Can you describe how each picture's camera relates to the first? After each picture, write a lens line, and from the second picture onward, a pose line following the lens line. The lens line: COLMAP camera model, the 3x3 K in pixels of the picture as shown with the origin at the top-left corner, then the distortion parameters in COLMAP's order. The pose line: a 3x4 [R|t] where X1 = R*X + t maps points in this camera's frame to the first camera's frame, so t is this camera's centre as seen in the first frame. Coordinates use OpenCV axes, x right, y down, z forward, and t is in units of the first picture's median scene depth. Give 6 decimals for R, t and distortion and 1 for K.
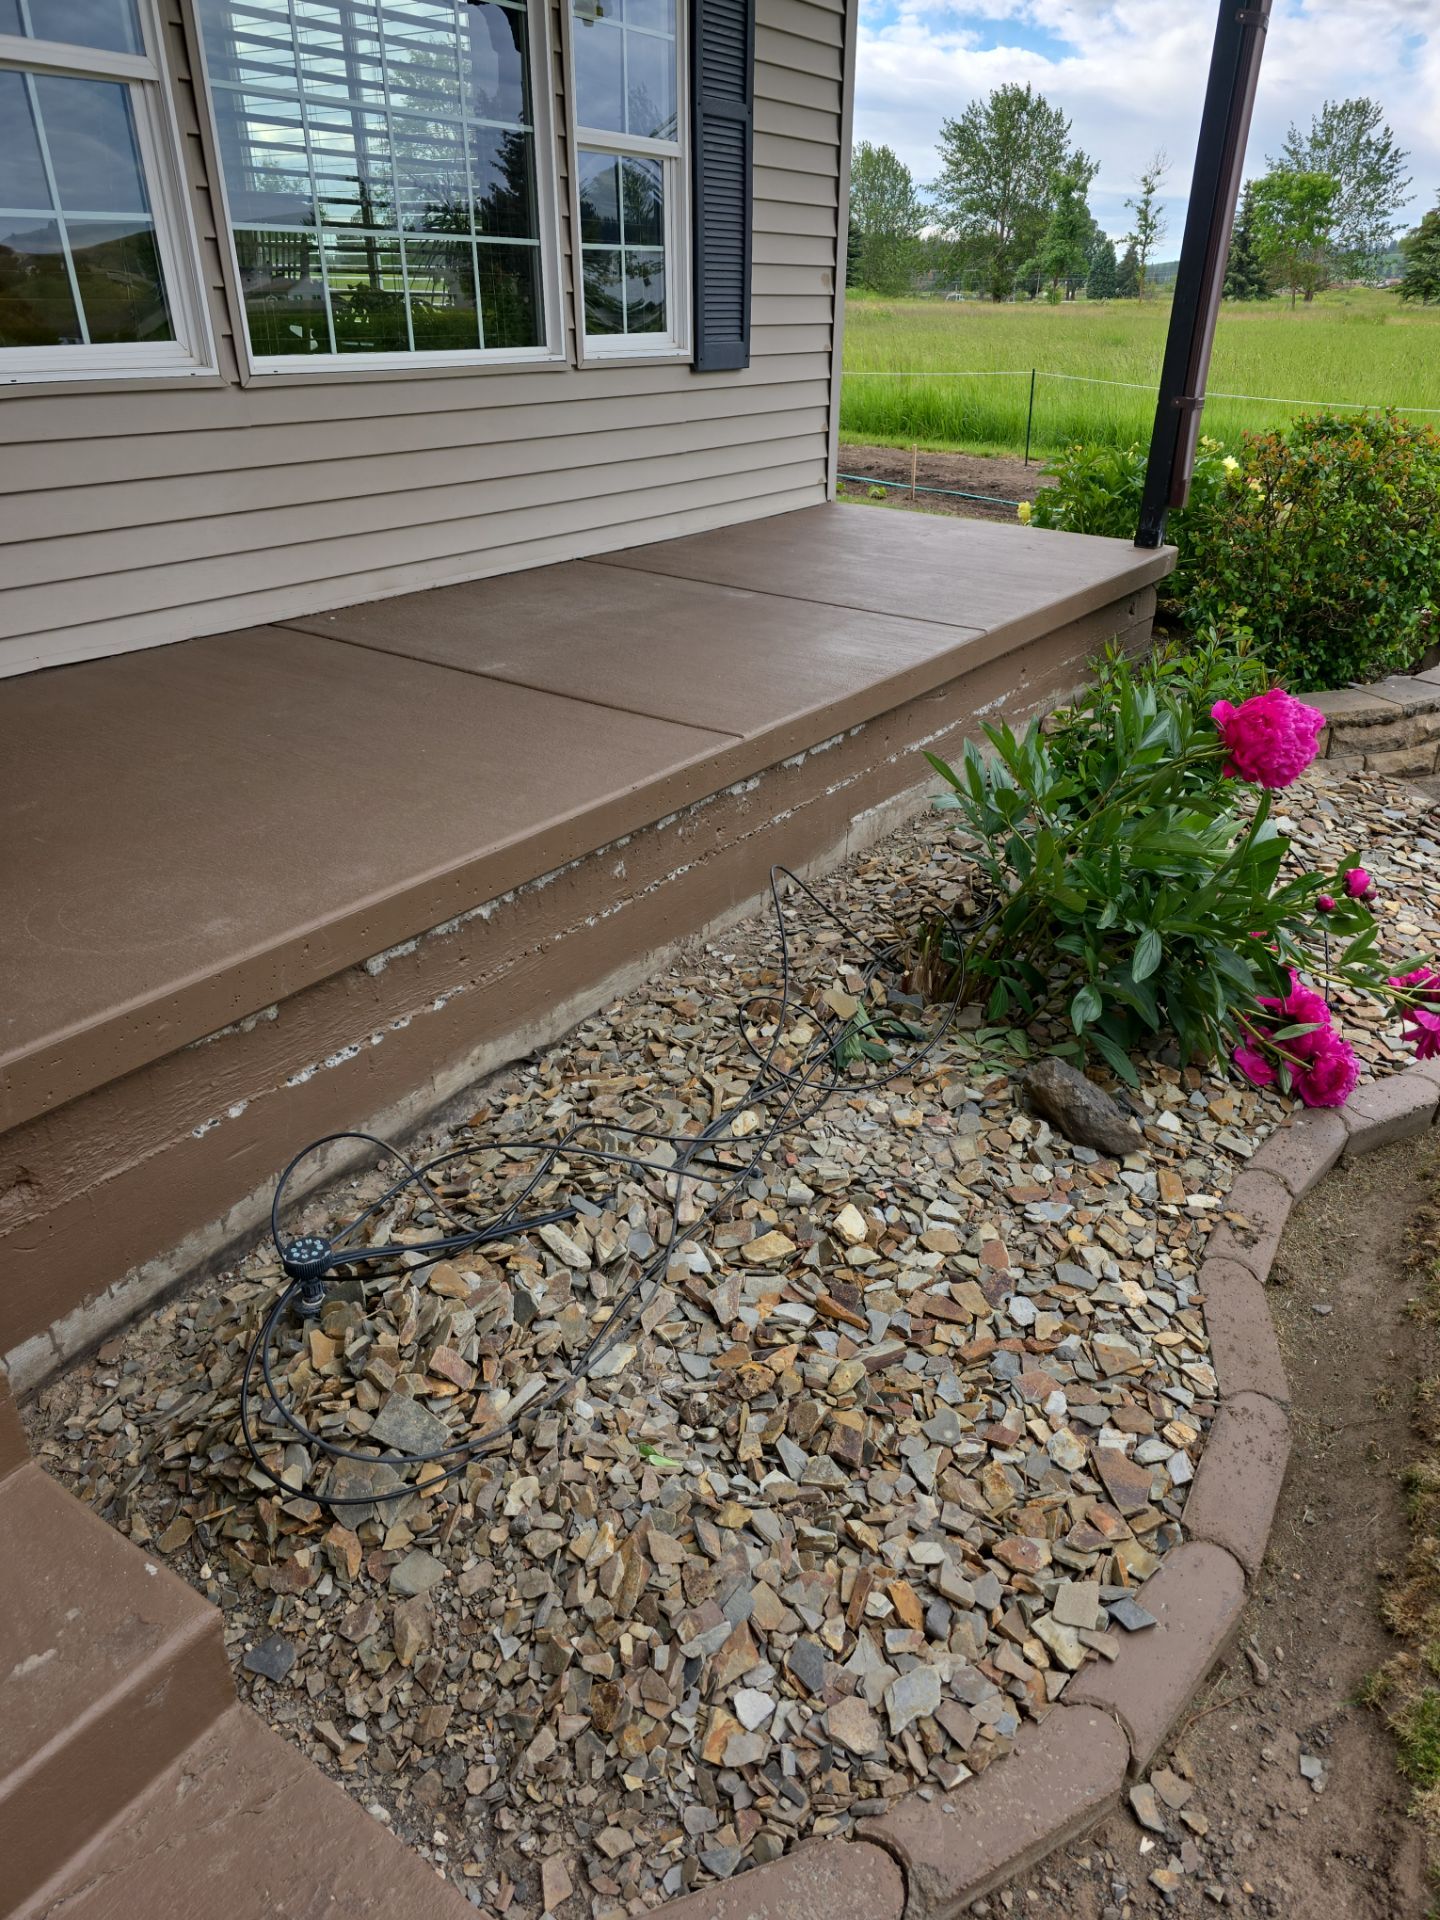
lens RADIAL K [[1282.7, 0, 718.7], [0, 1282.7, 970.2], [0, 0, 1]] dist [0.052351, -0.037746]
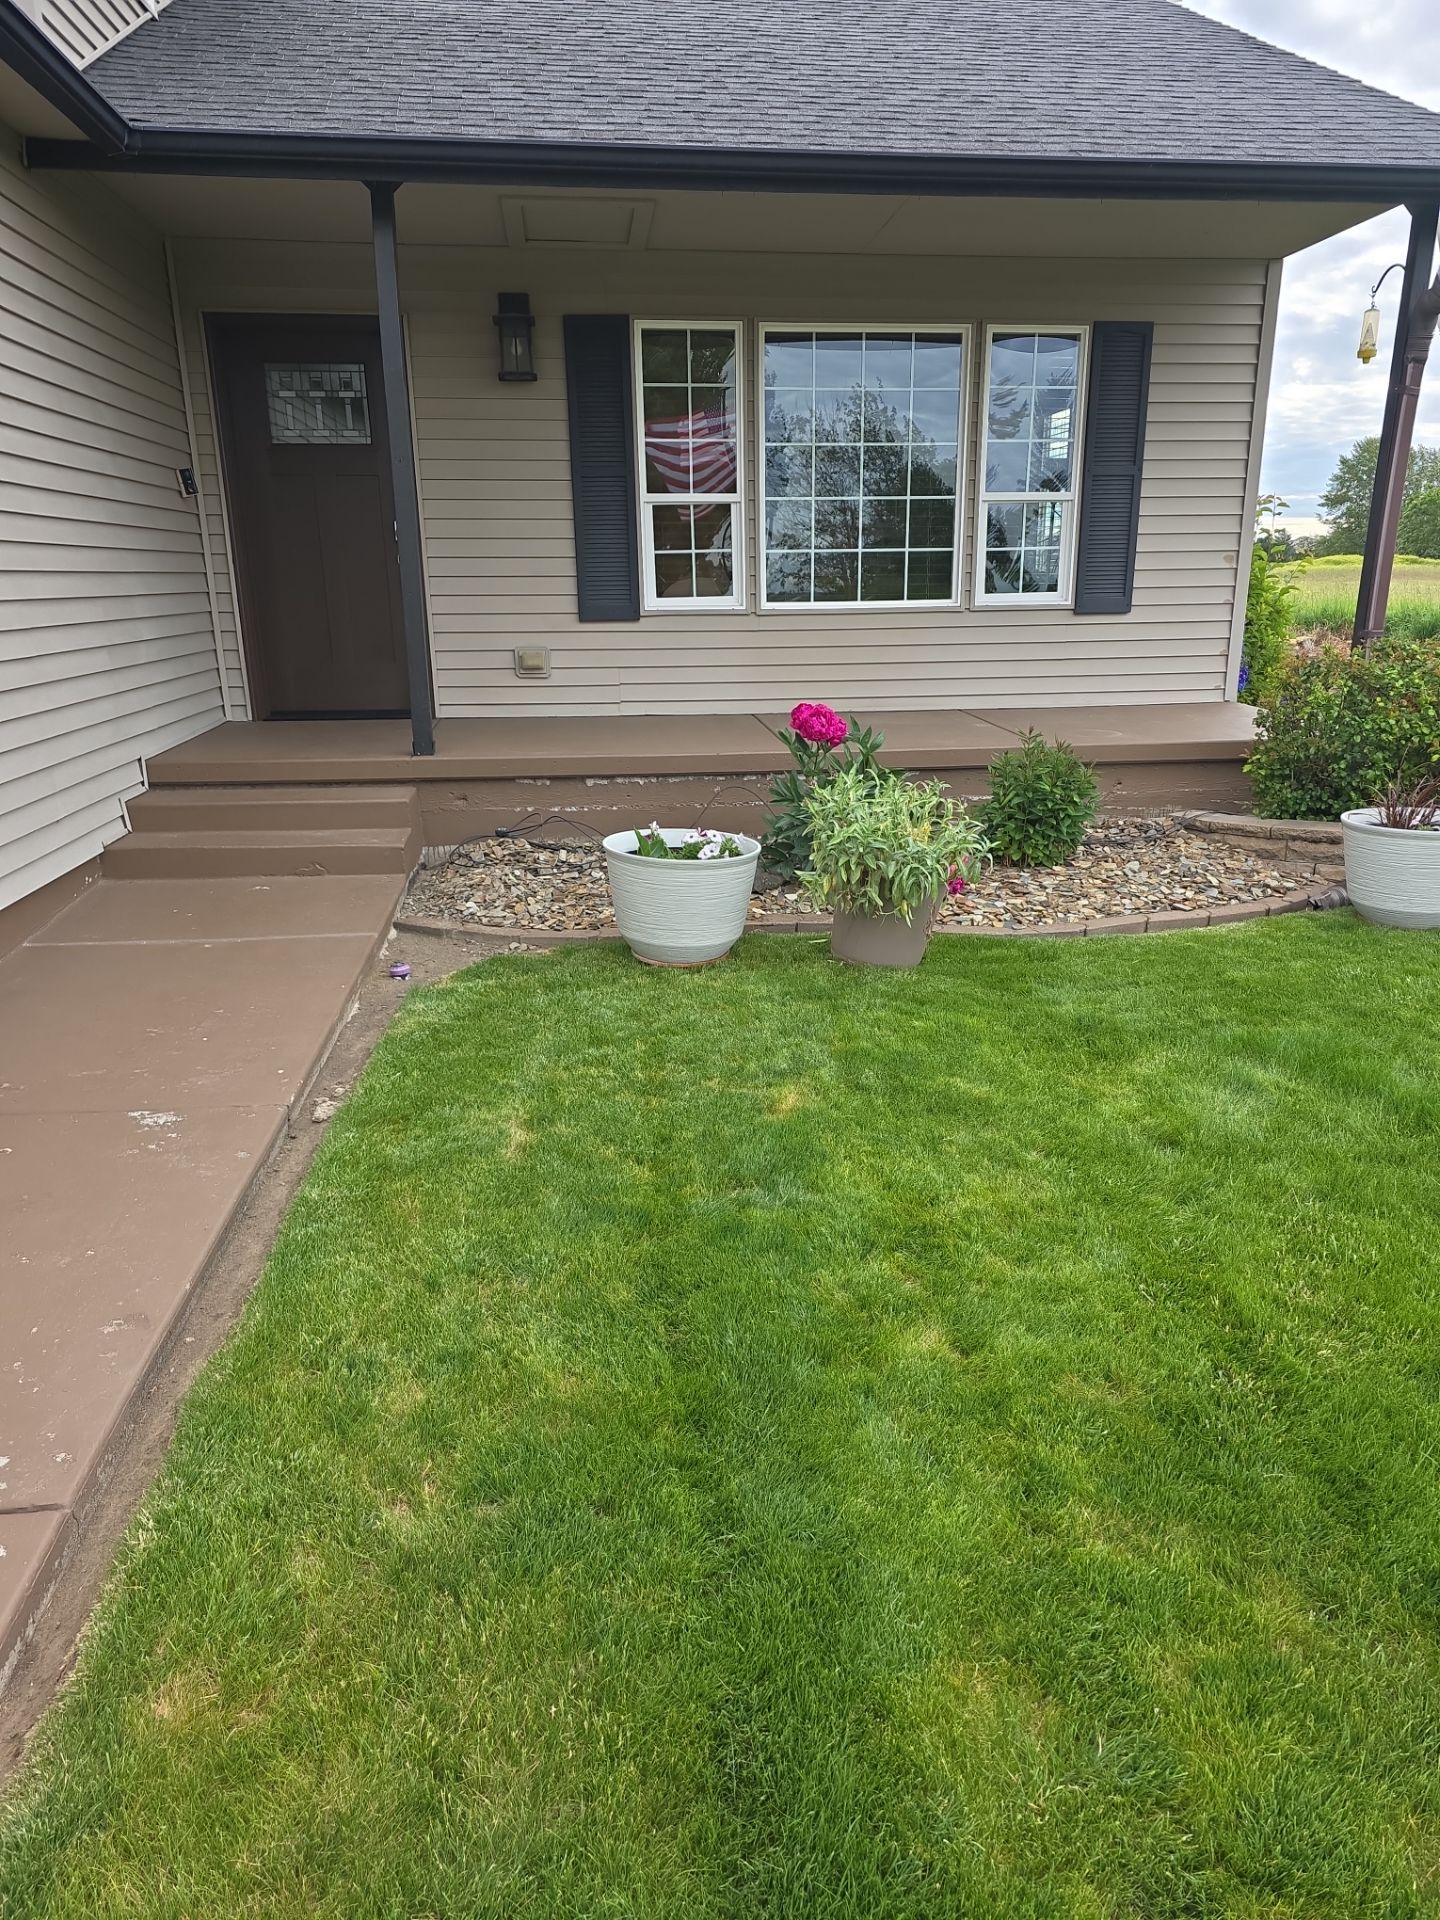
lens RADIAL K [[1282.7, 0, 718.7], [0, 1282.7, 970.2], [0, 0, 1]] dist [0.052351, -0.037746]
pose [[0.646298, 0.201423, -0.736022, 1.061986], [-0.339138, 0.939861, -0.040589, 0.203578], [0.683582, 0.275845, 0.675740, -0.328313]]
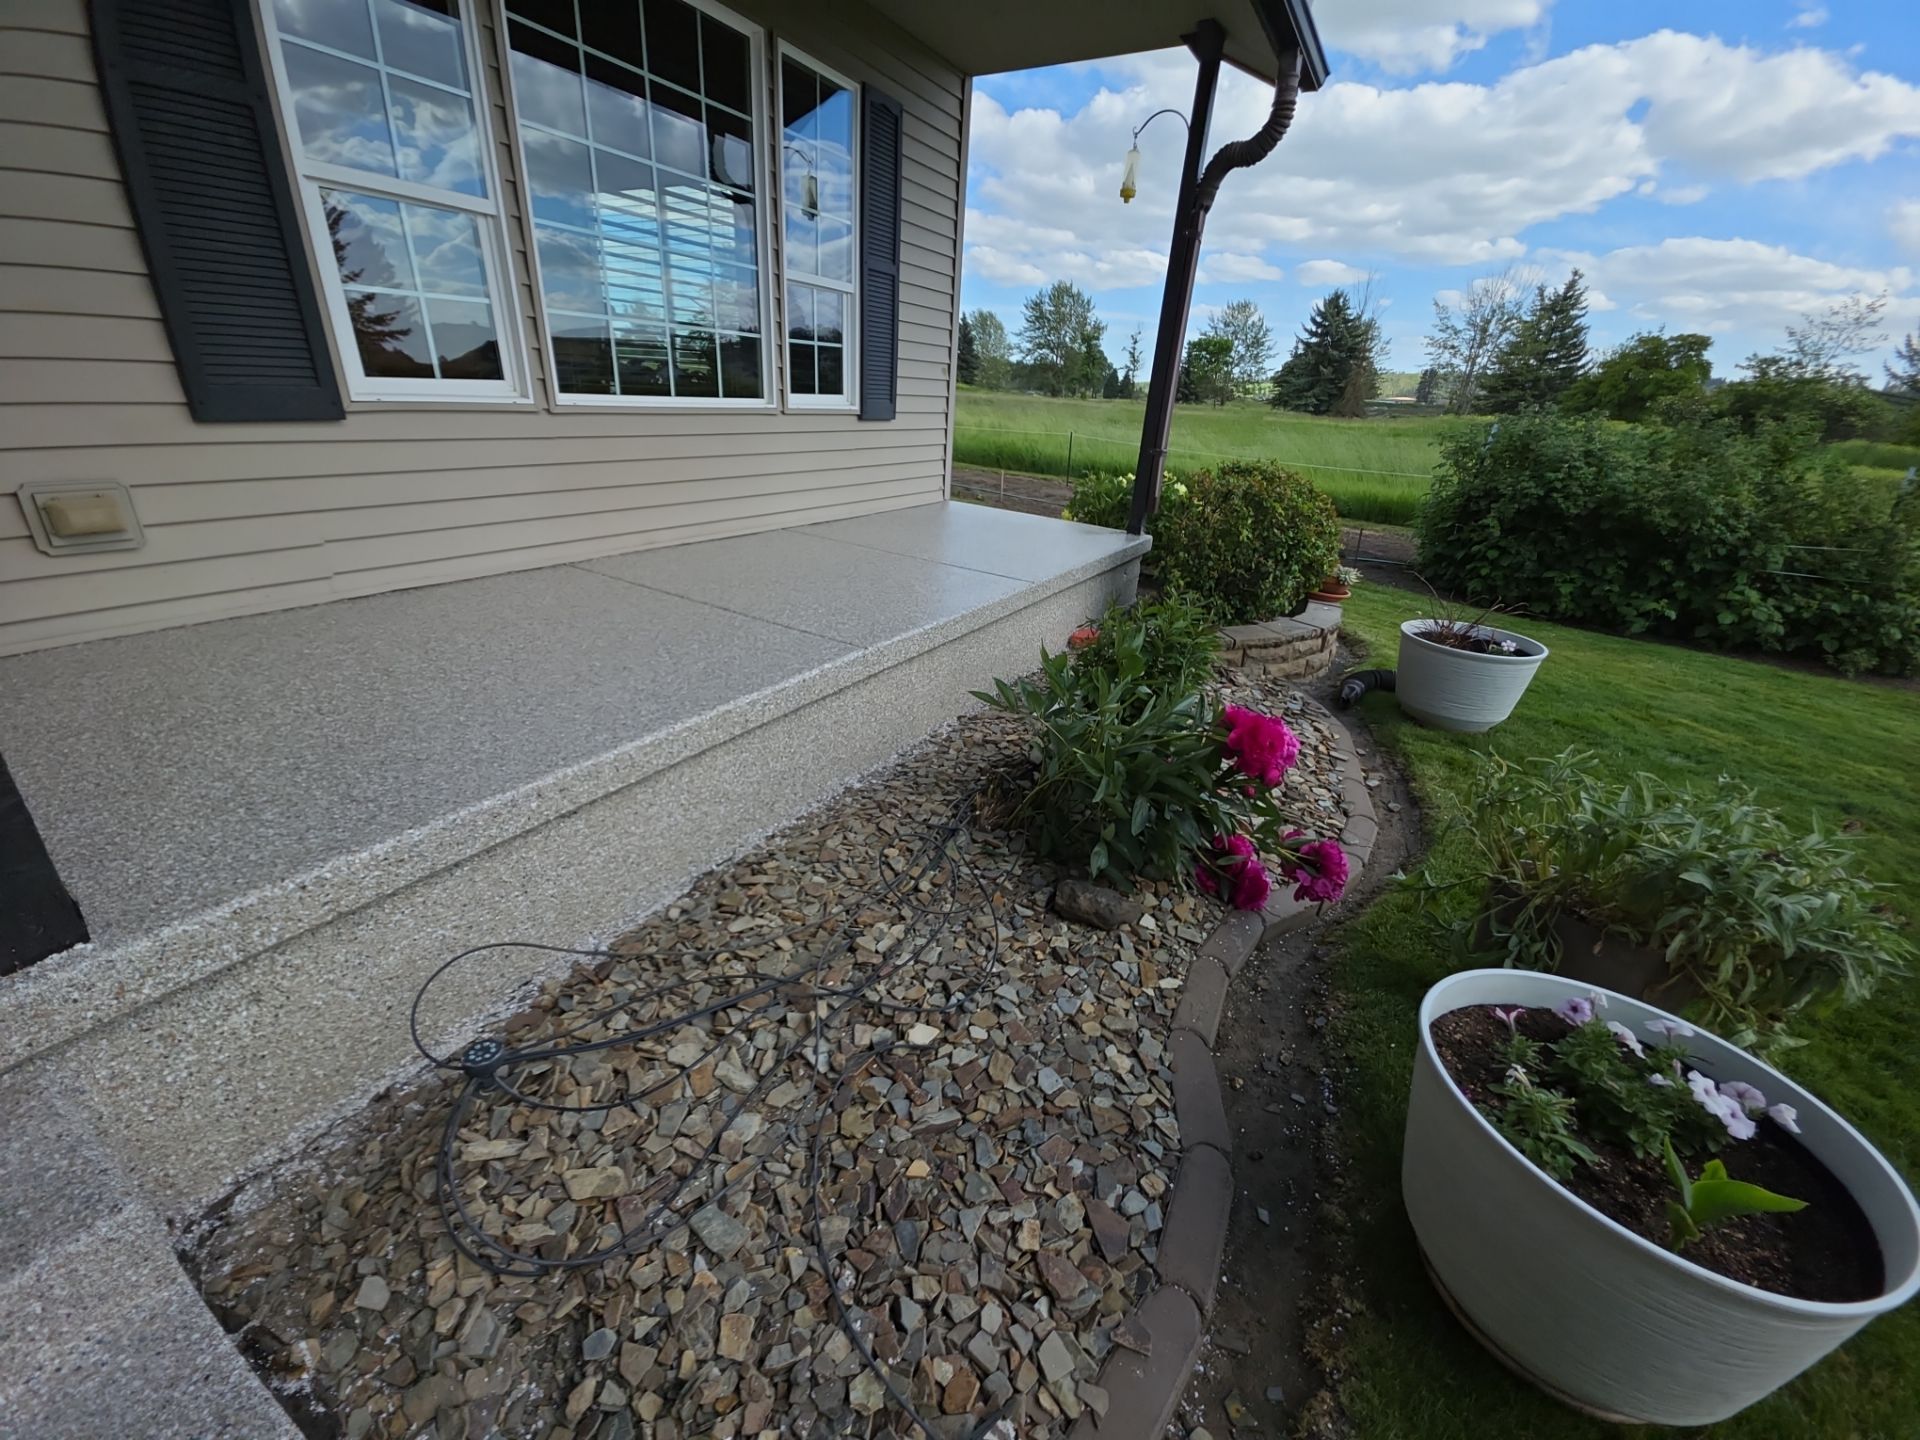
lens RADIAL K [[749.7, 0, 942.2], [0, 749.7, 717.4], [0, 0, 1]] dist [0.016596, -0.009527]
pose [[0.997726, 0.019324, 0.064564, 0.031393], [-0.014936, 0.997590, -0.067762, -0.027978], [-0.065718, 0.066644, 0.995610, 0.082669]]
